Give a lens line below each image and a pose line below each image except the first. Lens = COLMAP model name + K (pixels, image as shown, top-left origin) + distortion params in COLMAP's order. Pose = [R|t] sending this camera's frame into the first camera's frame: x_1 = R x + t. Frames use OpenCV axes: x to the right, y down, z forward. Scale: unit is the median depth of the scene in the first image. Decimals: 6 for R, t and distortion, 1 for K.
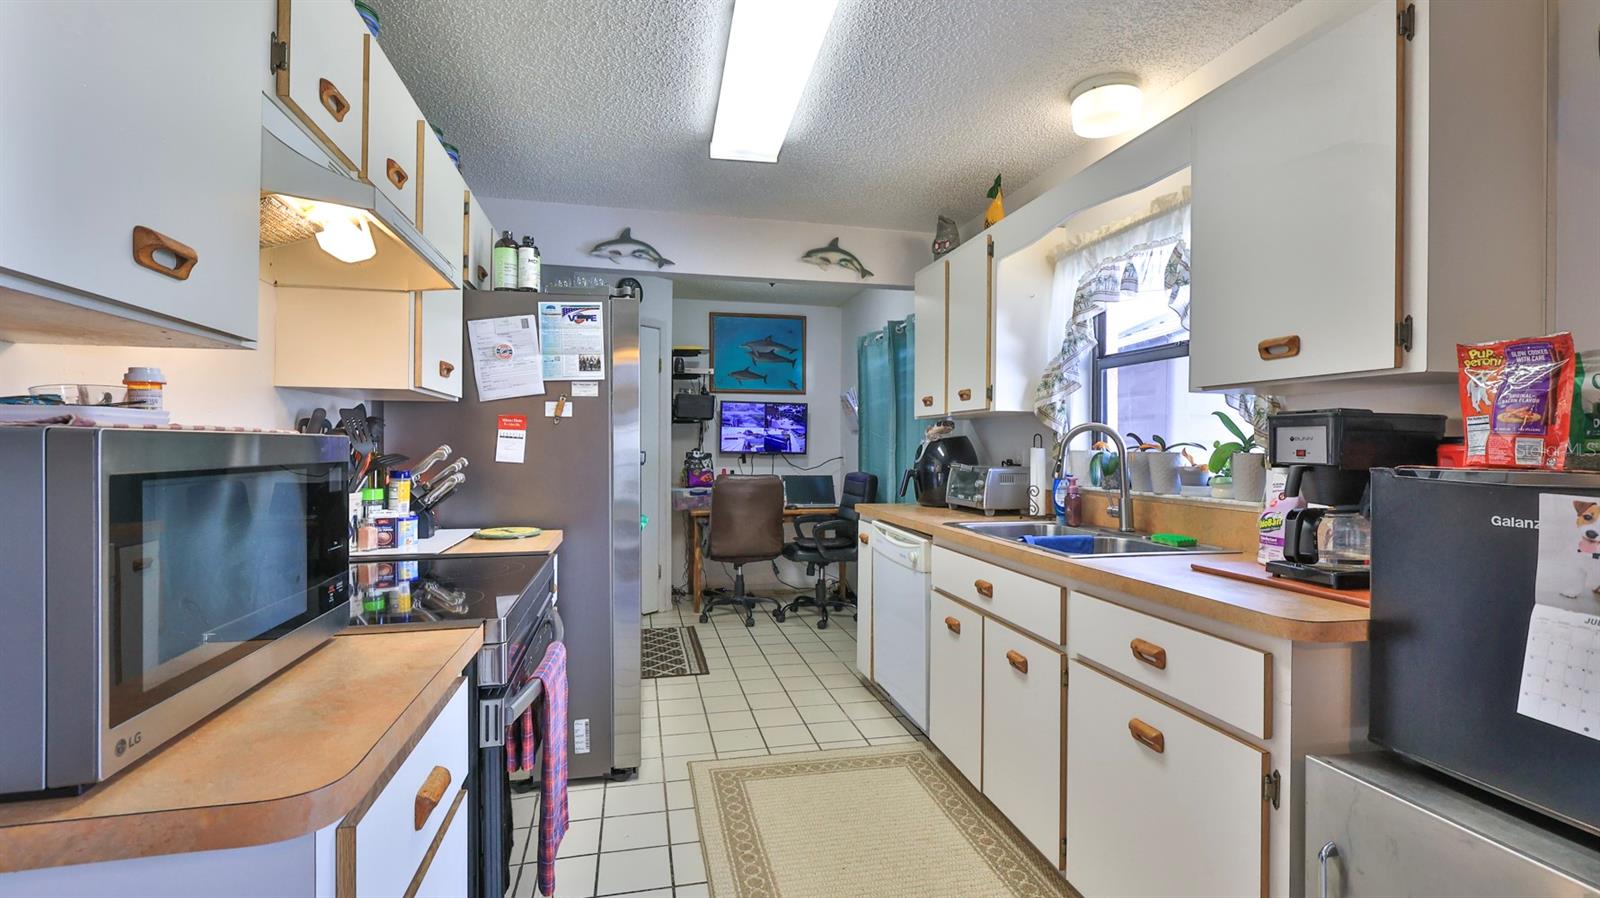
lens RADIAL K [[707.6, 0, 798.2], [0, 707.6, 445.3], [0, 0, 1]] dist [-0.002321, -0.001218]
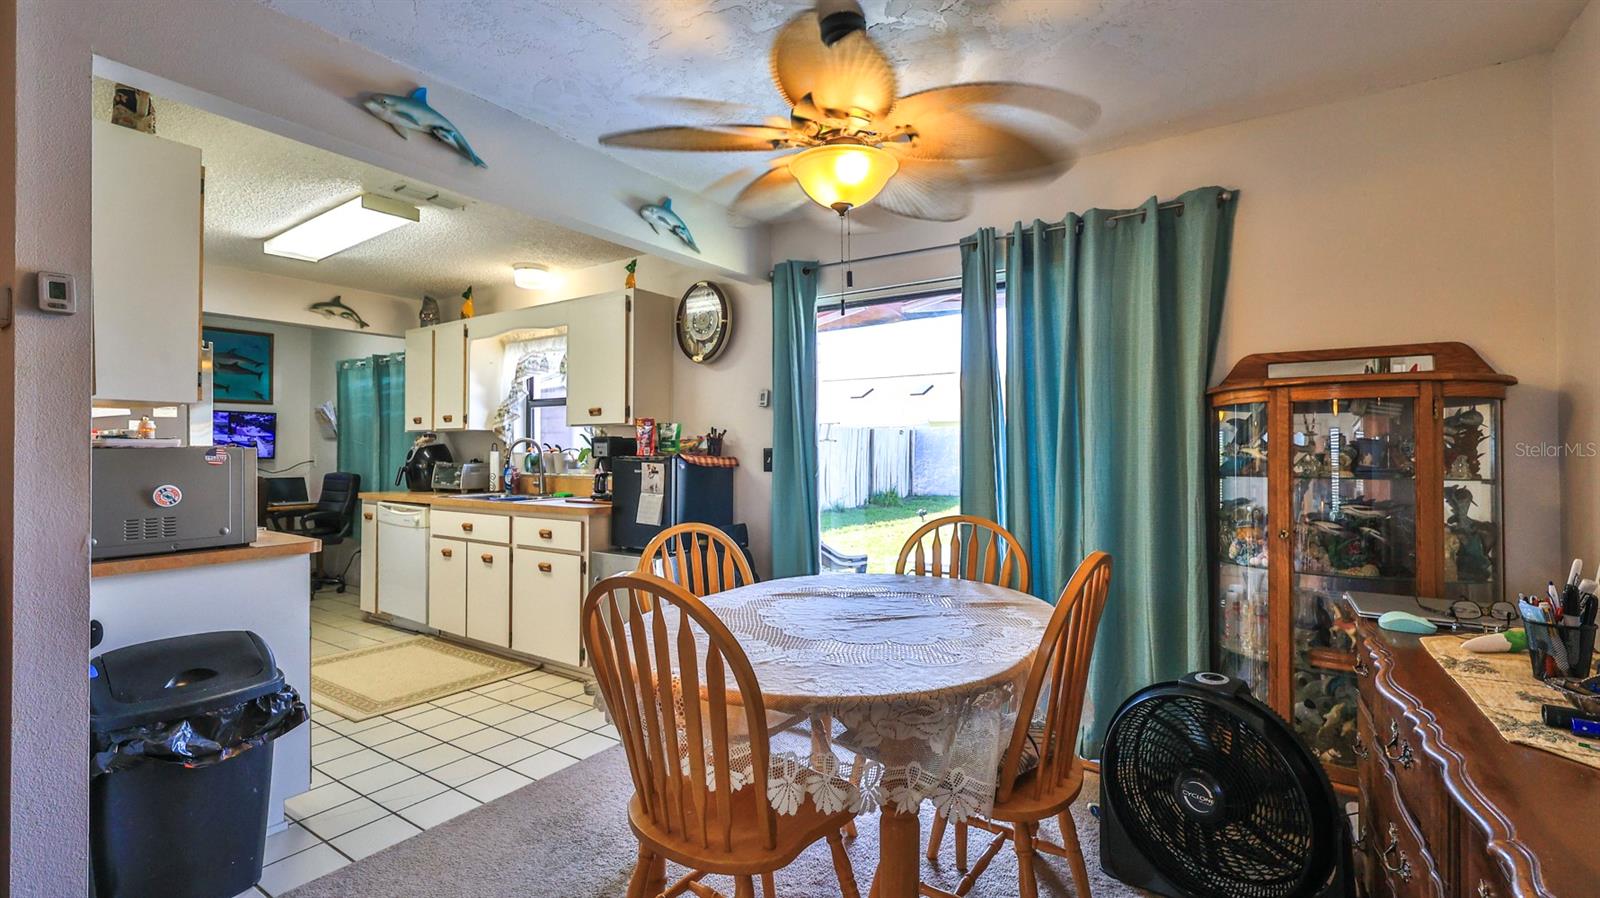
lens RADIAL K [[707.6, 0, 799.9], [0, 707.6, 439.9], [0, 0, 1]] dist [-0.002321, -0.001218]
pose [[0.731418, 0.004054, 0.681918, -0.292190], [0.004596, 0.999930, -0.010874, -0.002273], [-0.681914, 0.011087, 0.731348, -0.765473]]
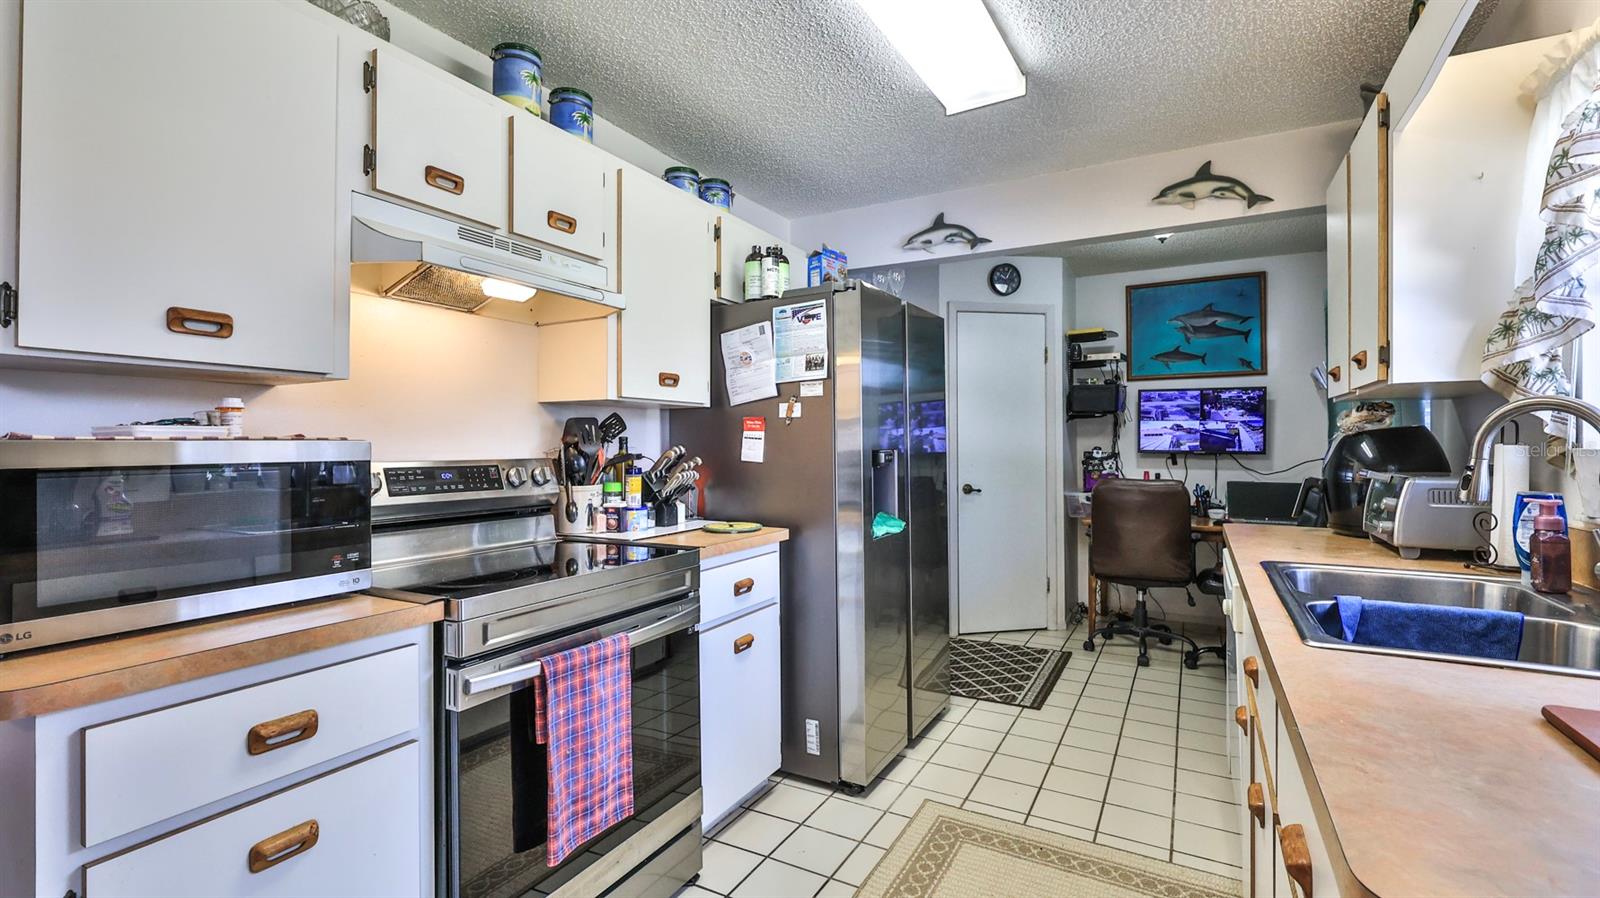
lens RADIAL K [[707.6, 0, 795.5], [0, 707.6, 444.3], [0, 0, 1]] dist [-0.002321, -0.001218]
pose [[0.739133, -0.007481, -0.673518, 0.306693], [0.007682, 0.999967, -0.002676, 0.001002], [0.673516, -0.003196, 0.739166, 0.216288]]
